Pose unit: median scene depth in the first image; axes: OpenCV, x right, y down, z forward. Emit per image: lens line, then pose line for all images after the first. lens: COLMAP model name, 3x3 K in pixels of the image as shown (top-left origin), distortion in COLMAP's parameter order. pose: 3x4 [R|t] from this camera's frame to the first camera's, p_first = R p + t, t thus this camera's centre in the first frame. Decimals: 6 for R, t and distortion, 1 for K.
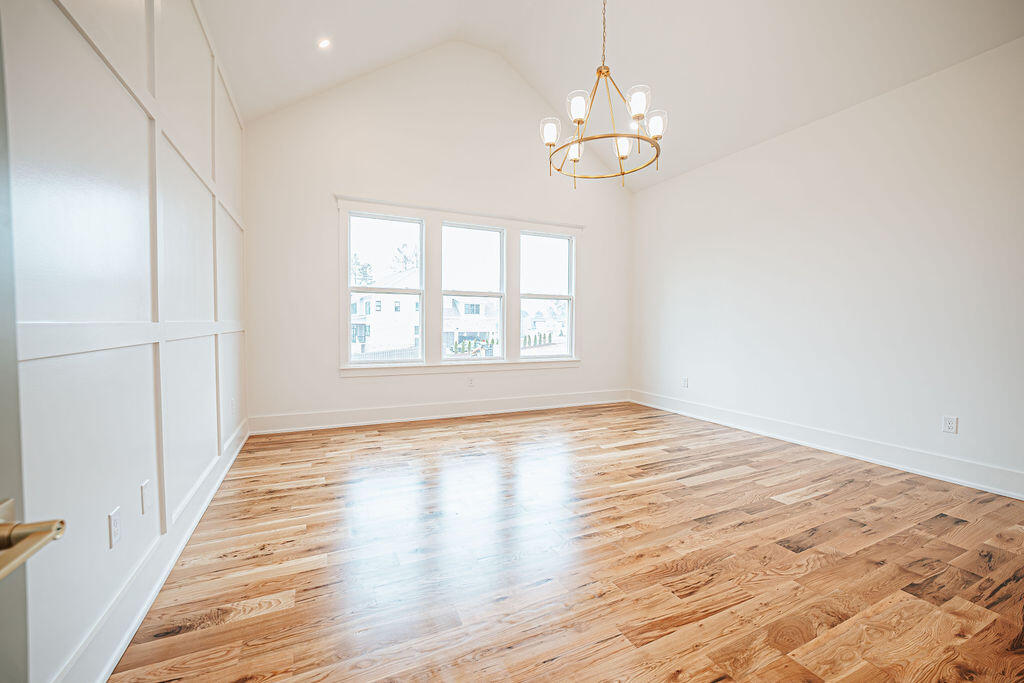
lens RADIAL K [[408.0, 0, 511.4], [0, 408.0, 340.8], [0, 0, 1]] dist [-0.025398, 0.005923]
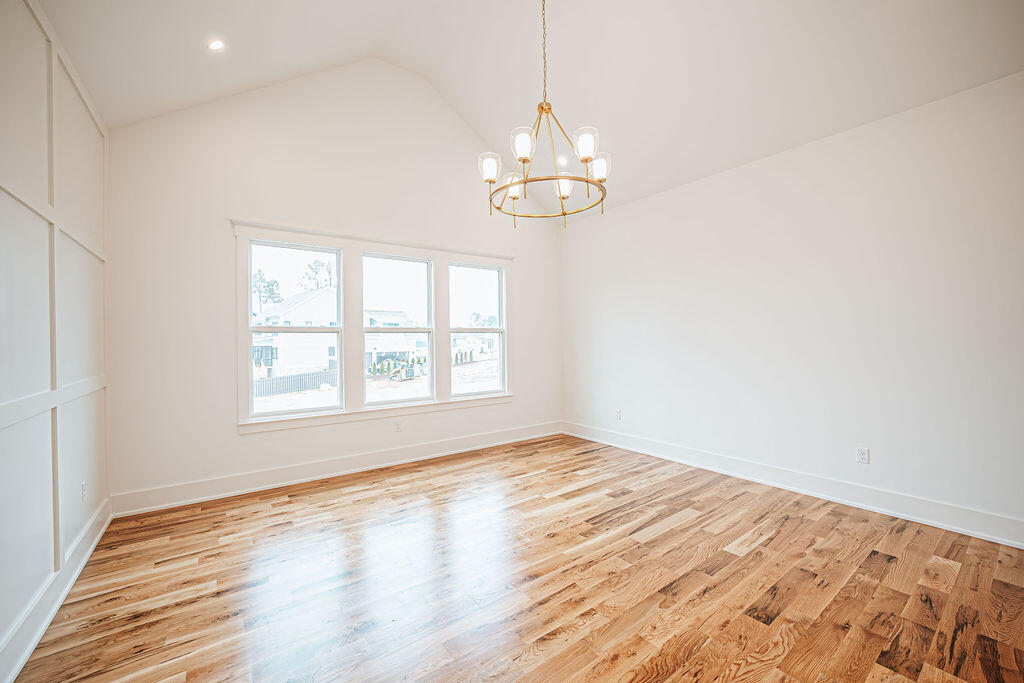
lens RADIAL K [[403.1, 0, 509.1], [0, 403.1, 341.0], [0, 0, 1]] dist [-0.025315, 0.005955]
pose [[0.981692, -0.019287, 0.189494, -0.035765], [0.026891, 0.998930, -0.037639, -0.080190], [-0.188565, 0.042046, 0.981160, 0.108784]]
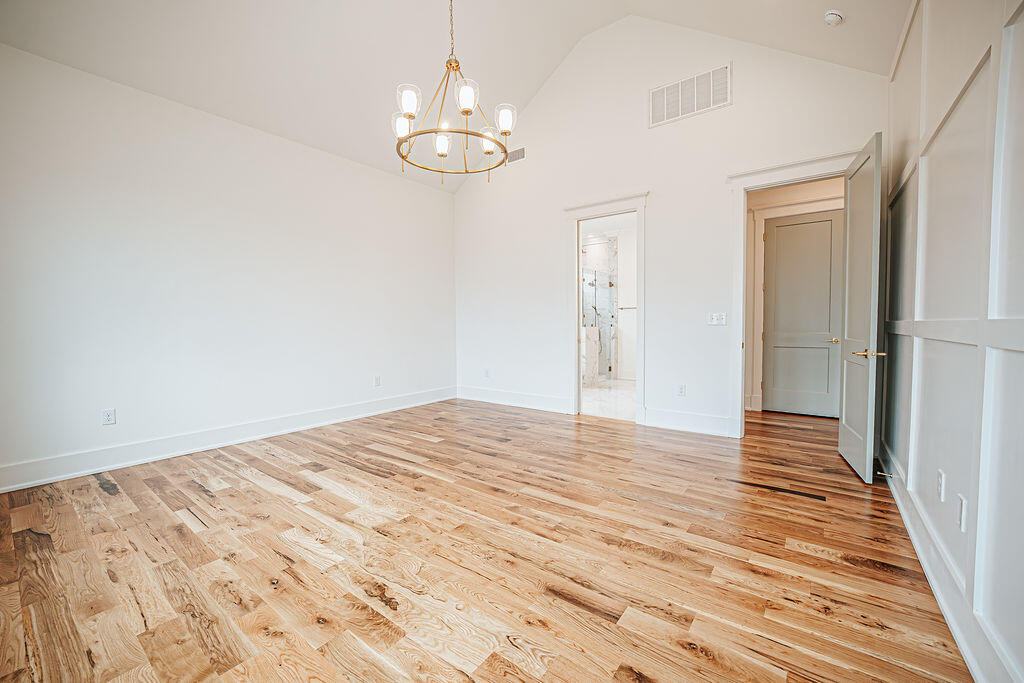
lens RADIAL K [[408.0, 0, 511.4], [0, 408.0, 340.8], [0, 0, 1]] dist [-0.025398, 0.005923]
pose [[-0.453133, -0.044008, 0.890356, -0.646212], [0.041343, 0.996669, 0.070304, -0.051805], [-0.890484, 0.068667, -0.449804, 1.190050]]
